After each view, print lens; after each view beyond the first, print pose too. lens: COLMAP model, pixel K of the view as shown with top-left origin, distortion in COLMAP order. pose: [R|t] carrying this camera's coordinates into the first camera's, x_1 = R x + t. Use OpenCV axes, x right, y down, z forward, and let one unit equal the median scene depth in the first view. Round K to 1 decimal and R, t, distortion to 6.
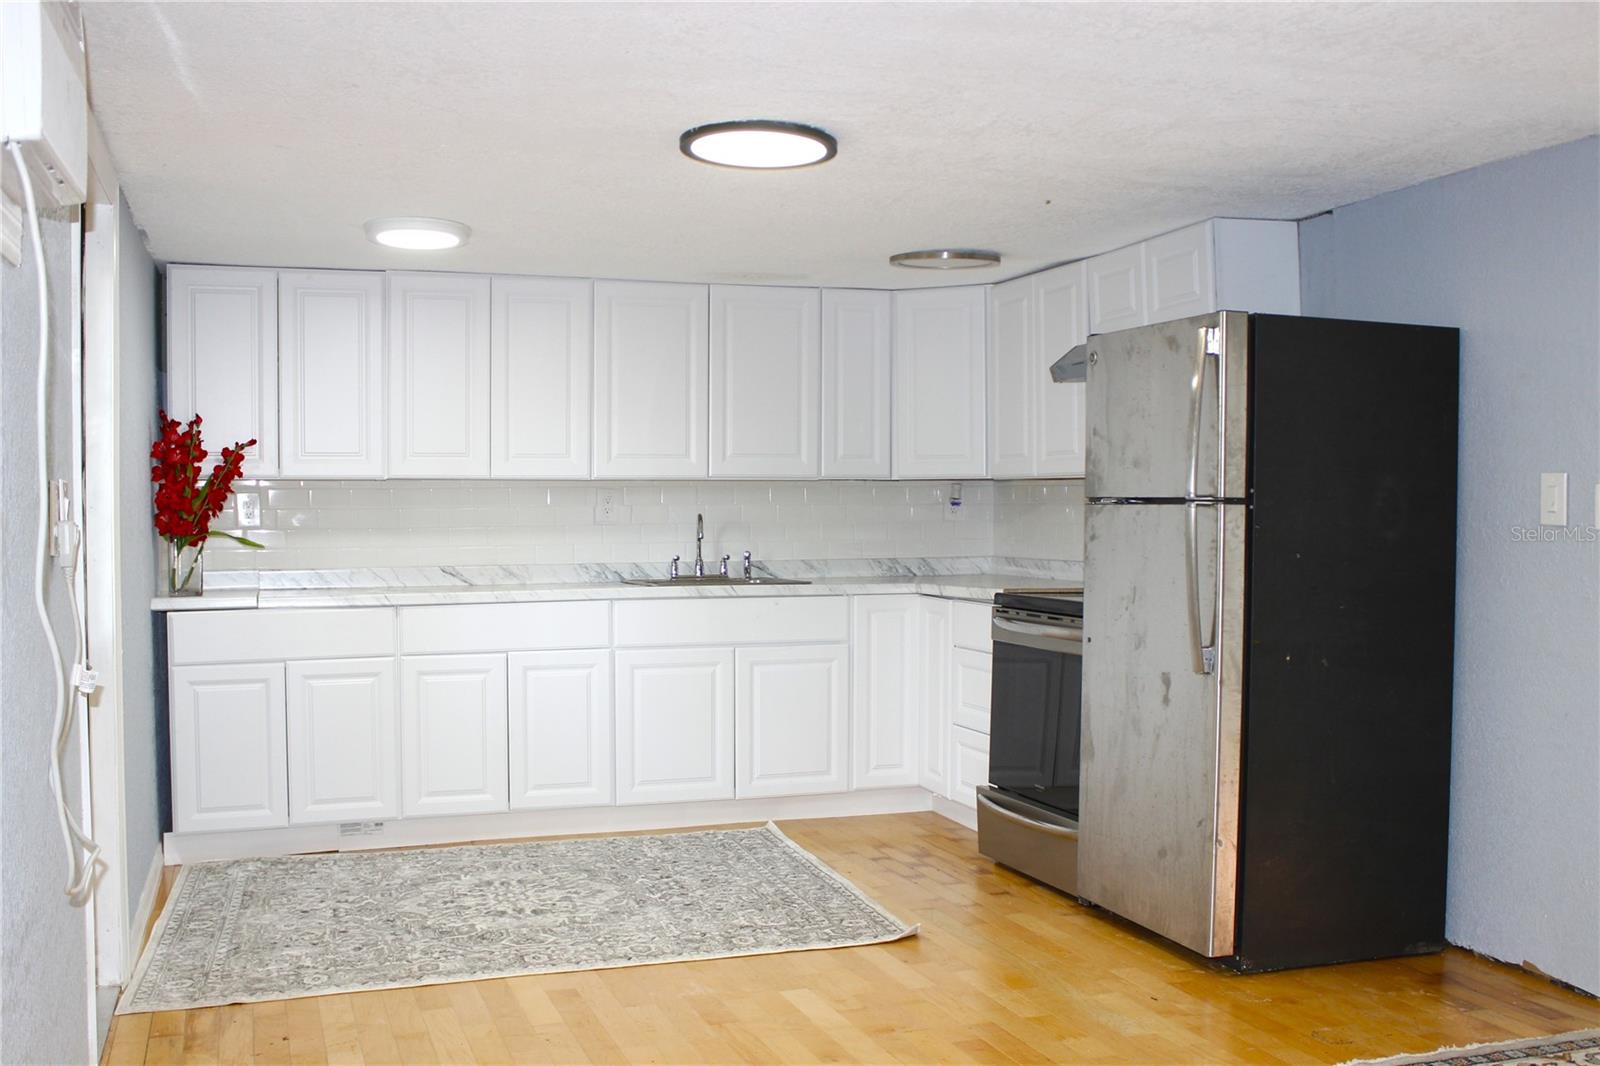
lens RADIAL K [[1569.6, 0, 799.2], [0, 1569.6, 559.3], [0, 0, 1]] dist [-0.147222, 0.174613]
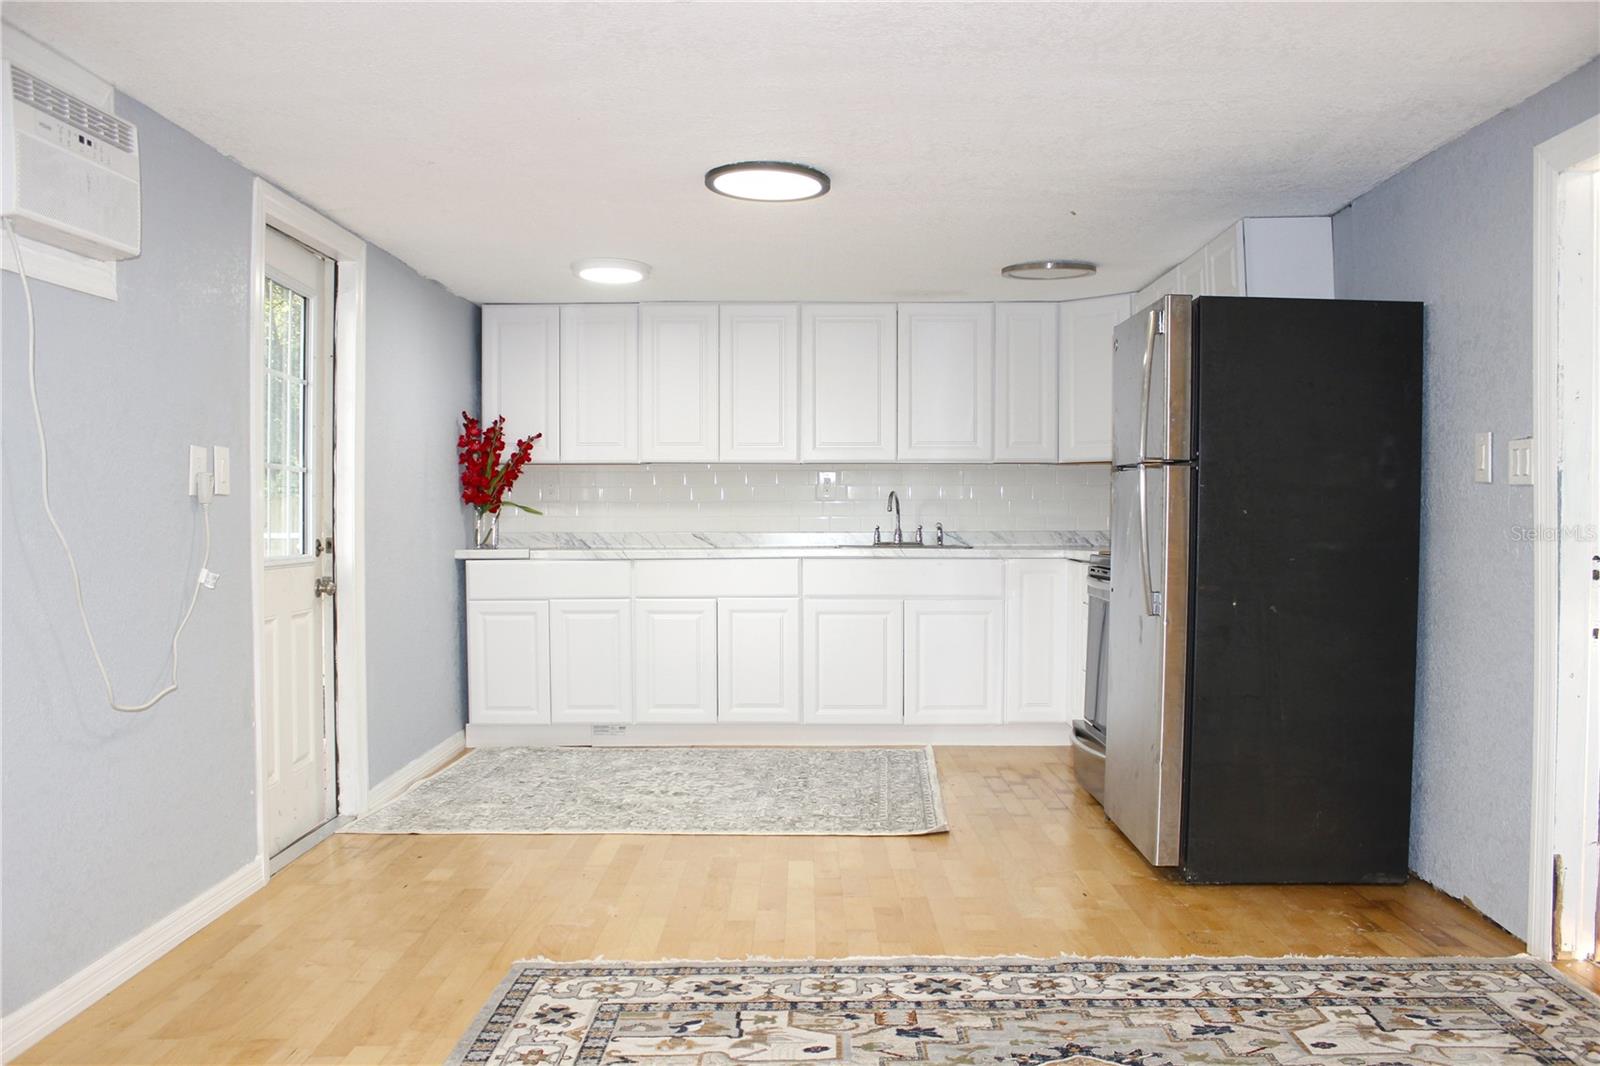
lens RADIAL K [[1319.2, 0, 799.9], [0, 1319.2, 552.9], [0, 0, 1]] dist [-0.167332, 0.145041]
pose [[0.942016, 0.012458, -0.335337, 0.252241], [-0.013173, 0.999913, 0.000143, 0.023609], [0.335310, 0.004282, 0.942098, 0.013376]]
